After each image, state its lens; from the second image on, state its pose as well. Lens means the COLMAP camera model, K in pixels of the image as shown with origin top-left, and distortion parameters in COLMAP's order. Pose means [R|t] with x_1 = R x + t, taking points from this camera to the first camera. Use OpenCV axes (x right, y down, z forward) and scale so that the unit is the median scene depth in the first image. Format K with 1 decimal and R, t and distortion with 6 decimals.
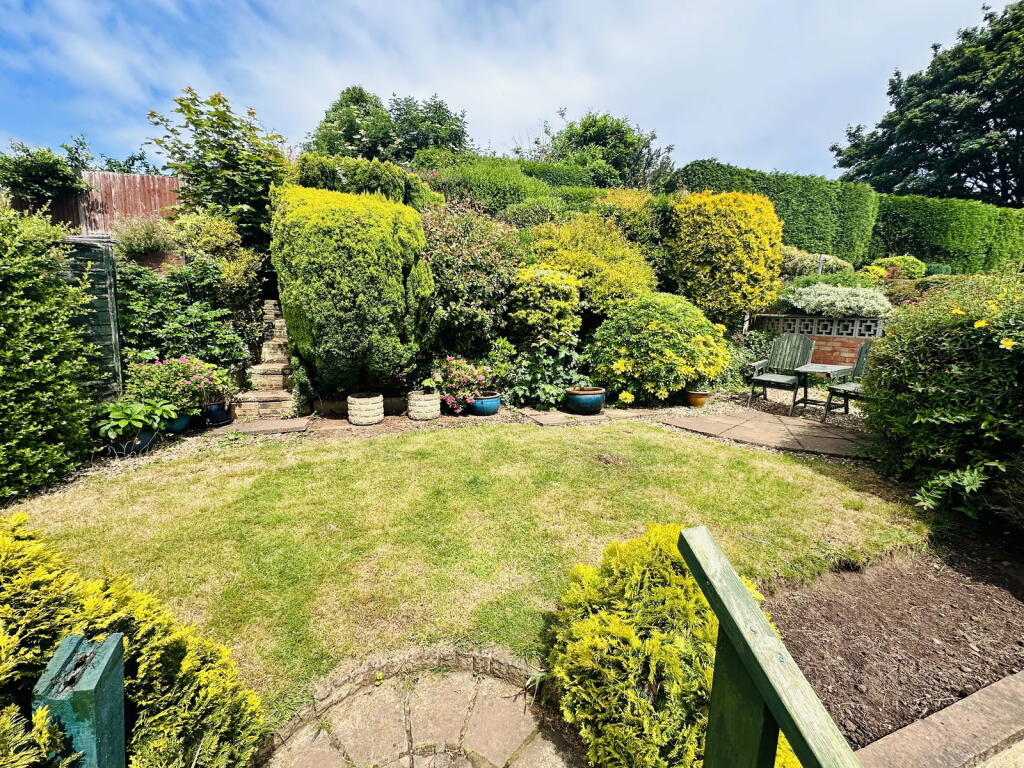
lens RADIAL K [[407.2, 0, 512.0], [0, 407.2, 384.0], [0, 0, 1]] dist [-0.002409, 0.000427]
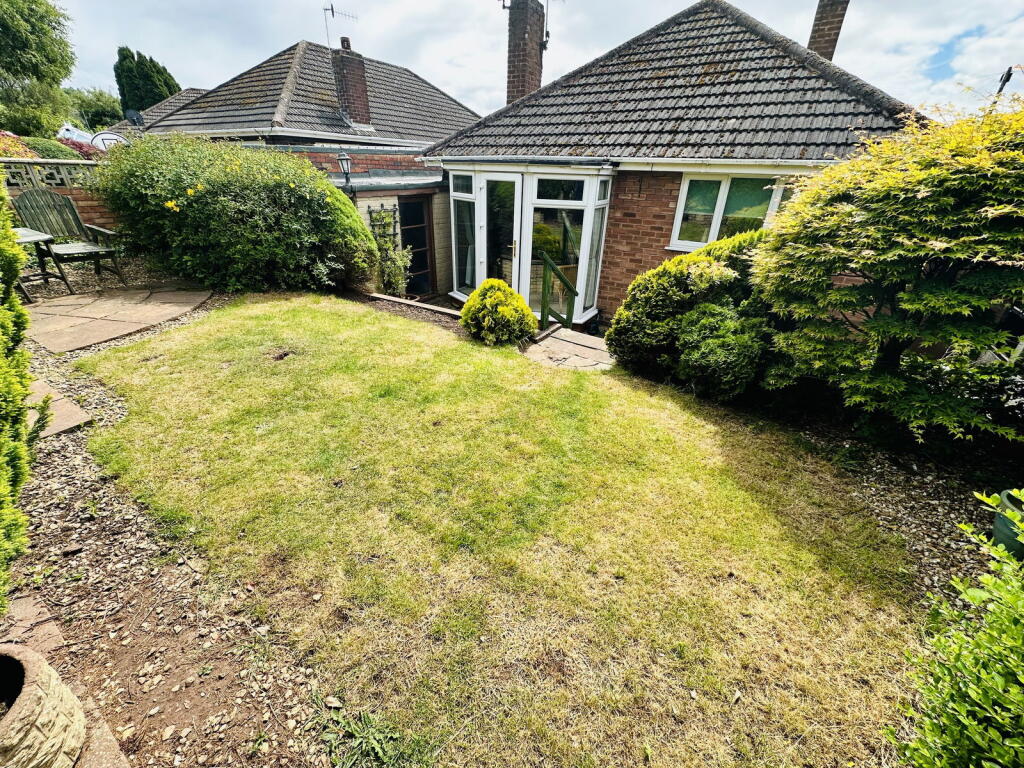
lens RADIAL K [[407.2, 0, 512.0], [0, 407.2, 384.0], [0, 0, 1]] dist [-0.002409, 0.000427]
pose [[-0.623624, -0.403317, 0.669648, -0.554808], [0.068735, 0.825021, 0.560906, -0.185199], [-0.778697, 0.395823, -0.486780, 0.734229]]
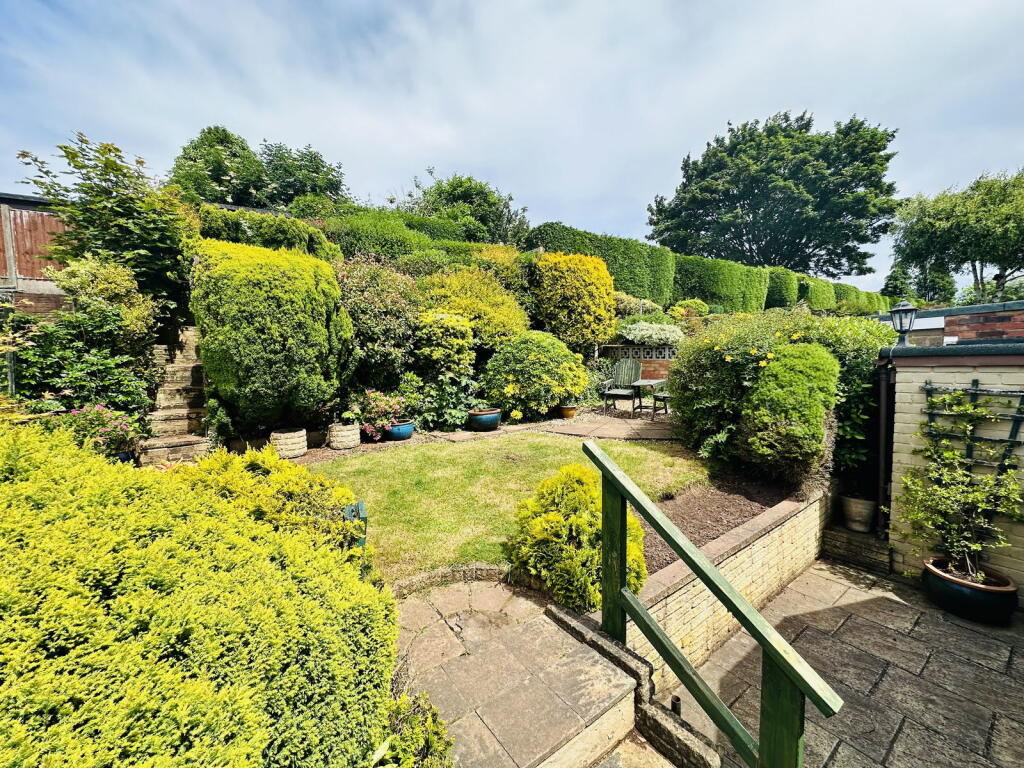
lens RADIAL K [[407.2, 0, 512.0], [0, 407.2, 384.0], [0, 0, 1]] dist [-0.002409, 0.000427]
pose [[0.949821, -0.057332, 0.307493, -0.112985], [0.083307, 0.993919, -0.072010, 0.029141], [-0.301495, 0.094013, 0.948822, -0.187662]]
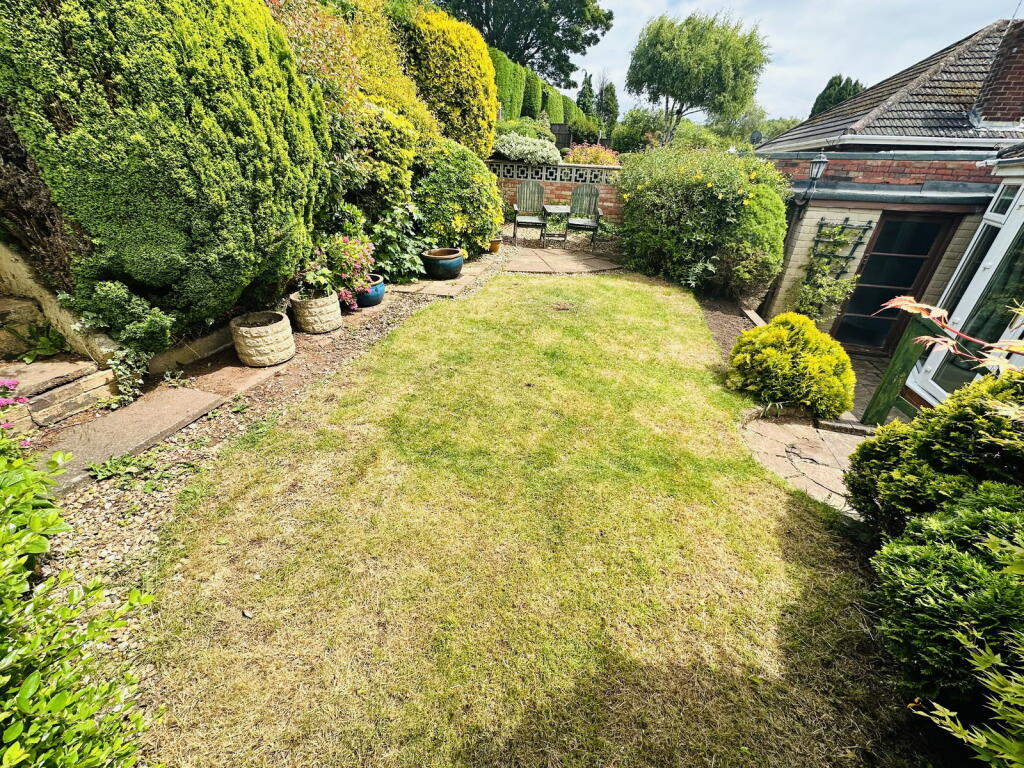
lens RADIAL K [[407.2, 0, 512.0], [0, 407.2, 384.0], [0, 0, 1]] dist [-0.002409, 0.000427]
pose [[0.551672, -0.400768, 0.731467, -0.592972], [0.100809, 0.902604, 0.418503, -0.097899], [-0.827947, -0.157138, 0.538342, 0.285927]]
